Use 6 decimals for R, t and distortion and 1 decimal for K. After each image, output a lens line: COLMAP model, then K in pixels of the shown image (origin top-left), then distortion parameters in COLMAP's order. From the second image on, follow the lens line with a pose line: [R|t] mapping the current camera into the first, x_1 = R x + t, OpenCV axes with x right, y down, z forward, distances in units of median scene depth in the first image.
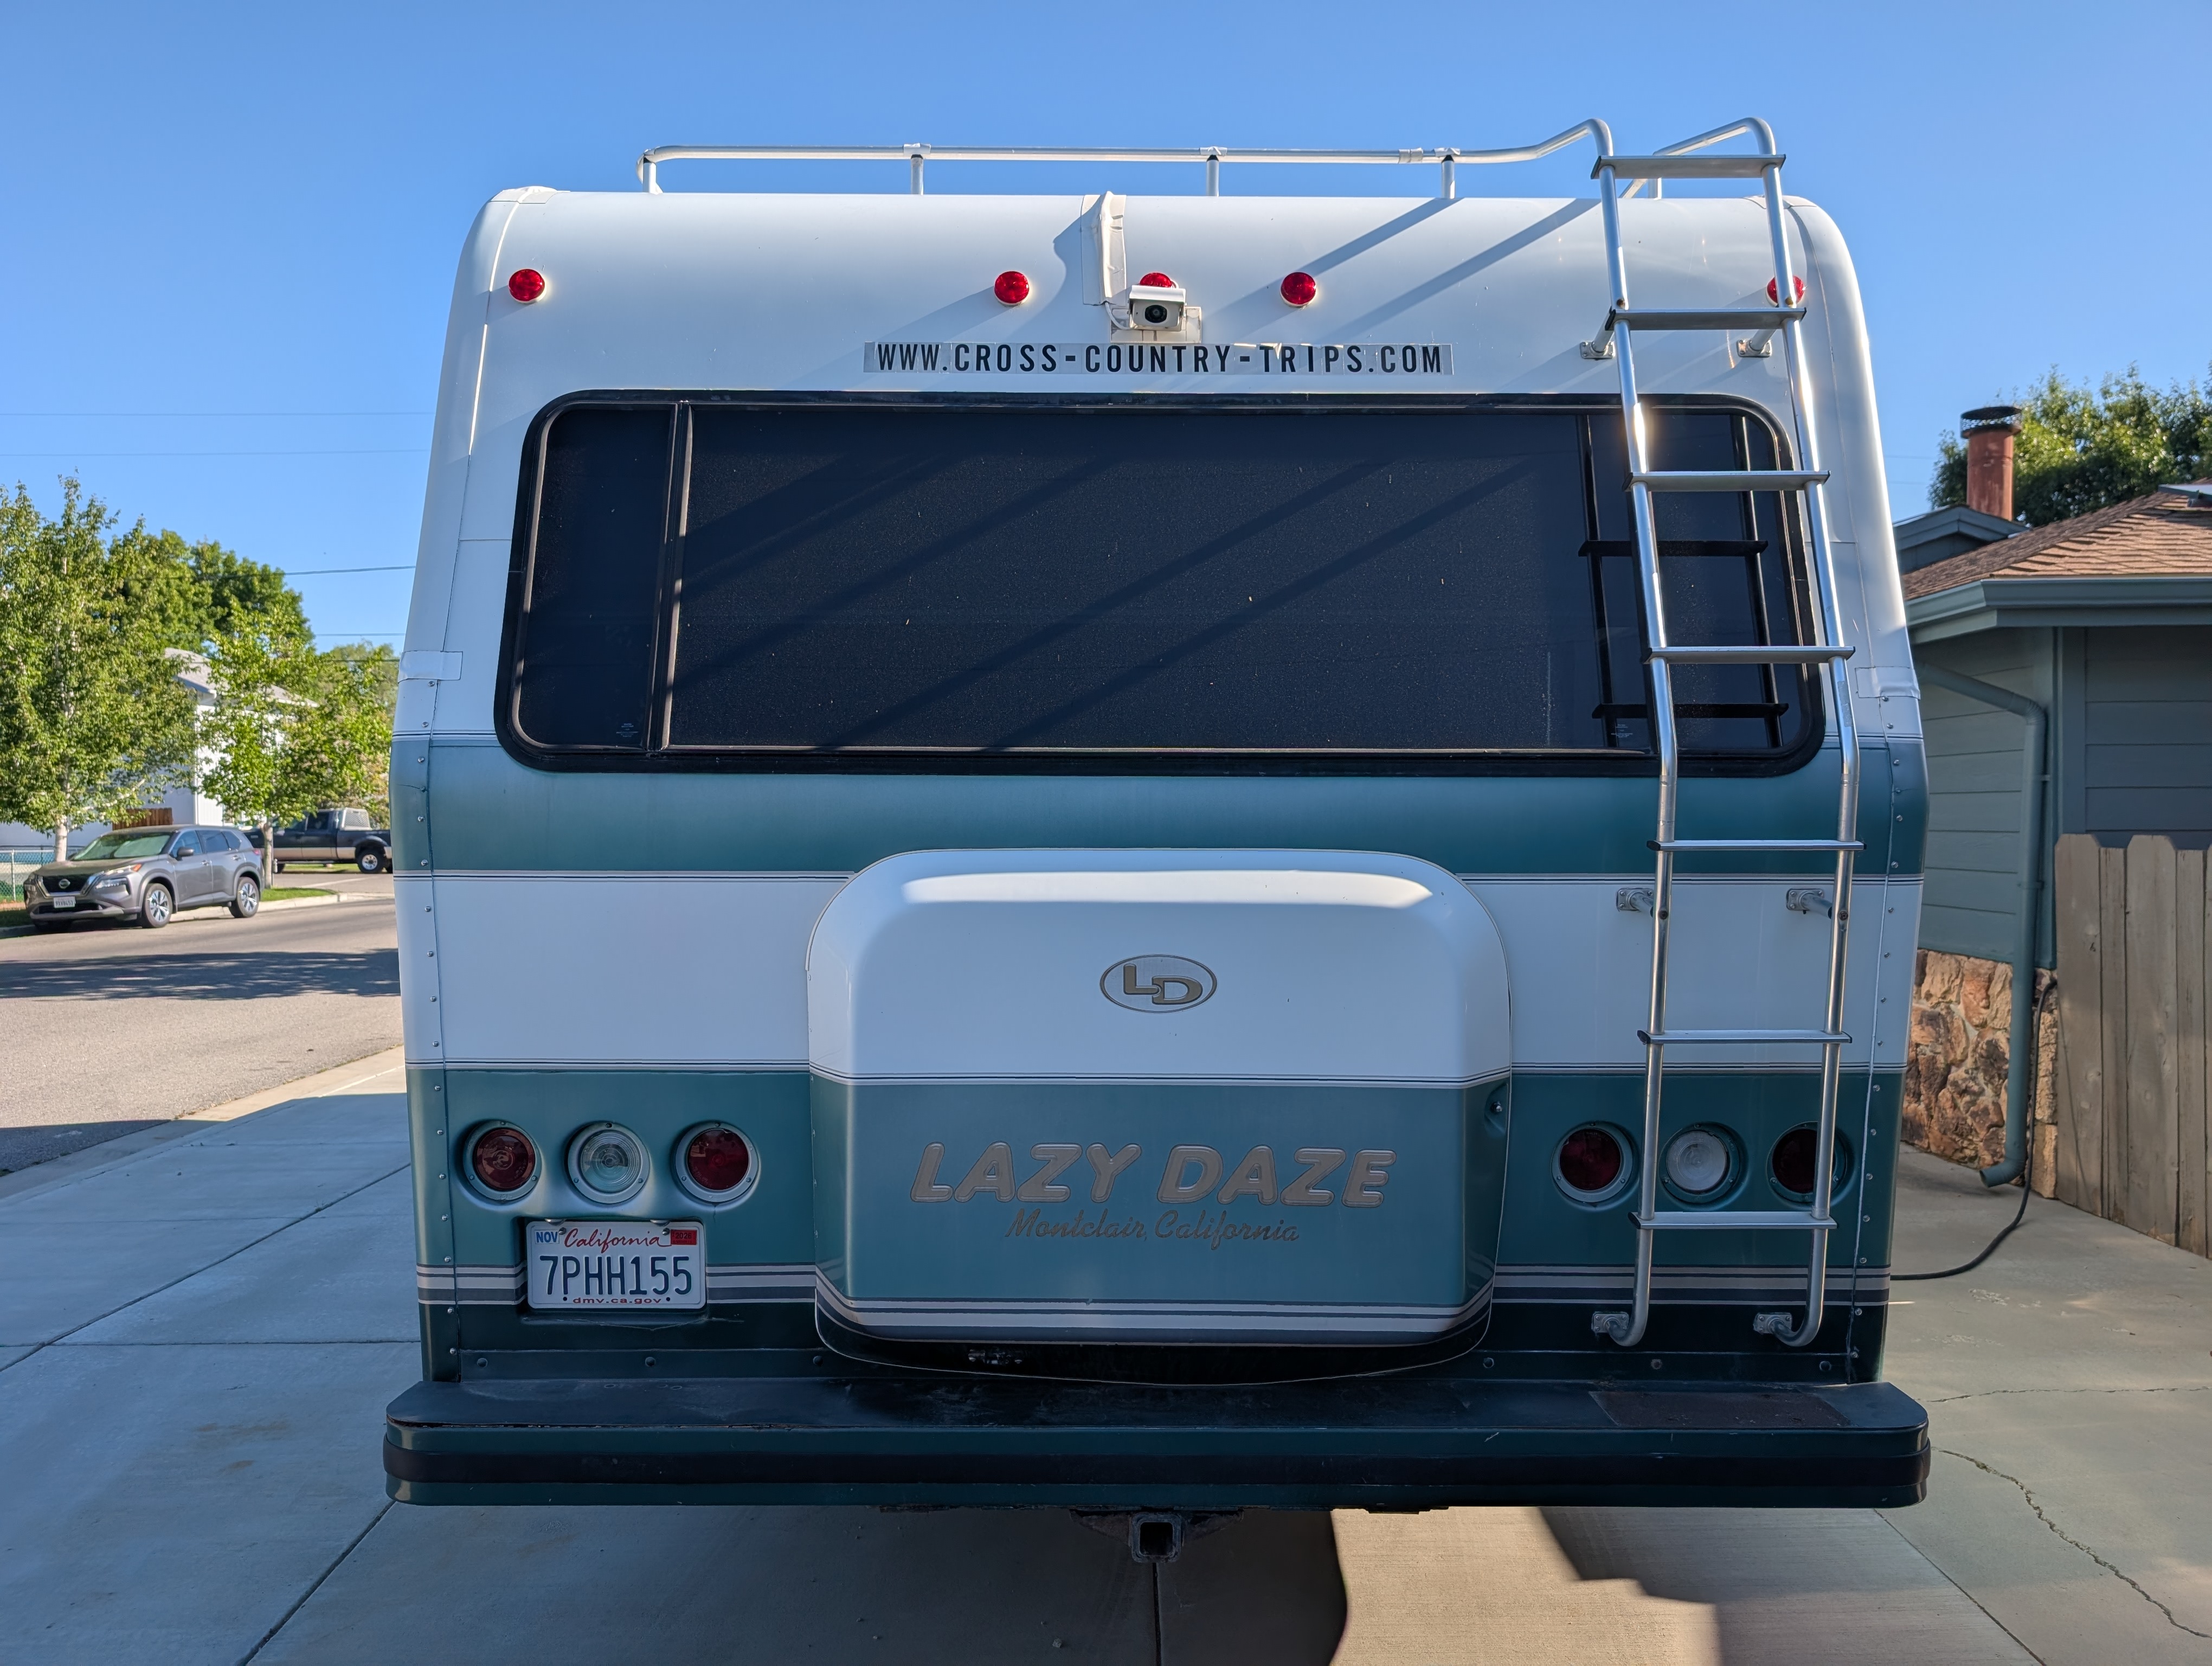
lens RADIAL K [[1628.1, 0, 1106.0], [0, 1628.1, 833.0], [0, 0, 1]] dist [0.041277, -0.063206]
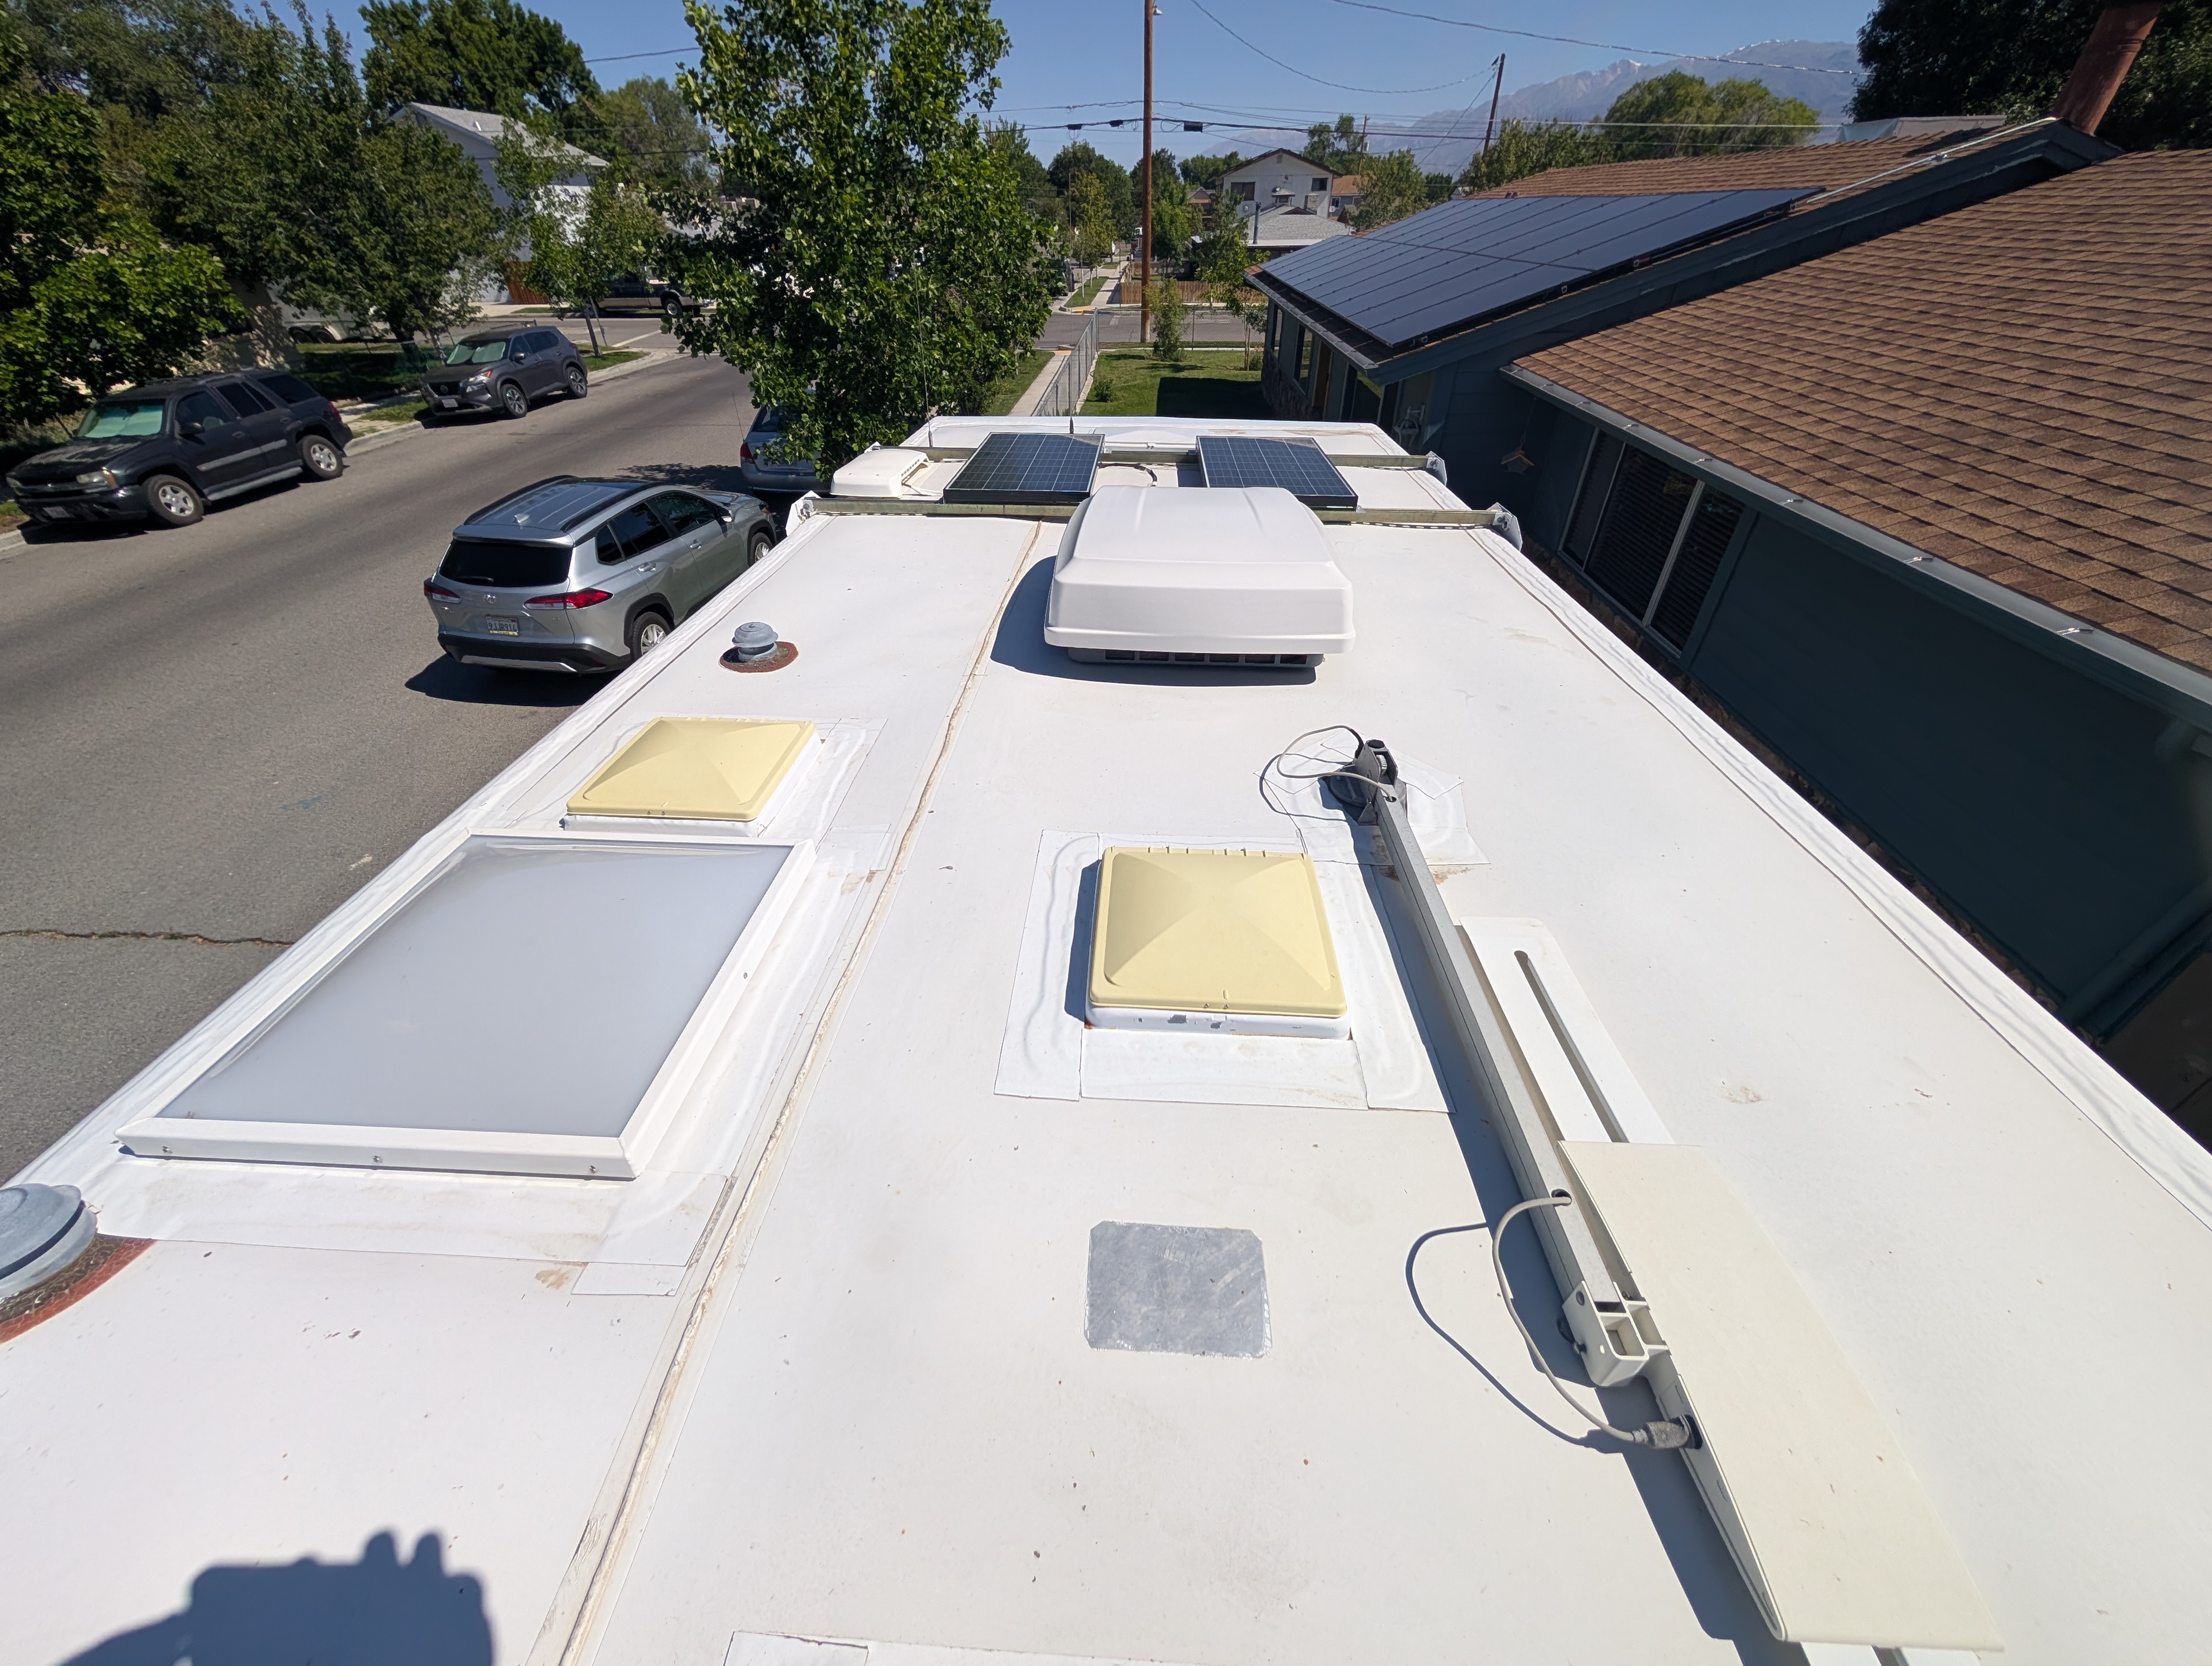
lens RADIAL K [[843.6, 0, 1098.6], [0, 843.6, 840.0], [0, 0, 1]] dist [0.000257, -0.000036]
pose [[0.997908, 0.032229, -0.056048, 0.006412], [0.007783, 0.800712, 0.598999, -0.091042], [0.064184, -0.598182, 0.798786, 0.183653]]
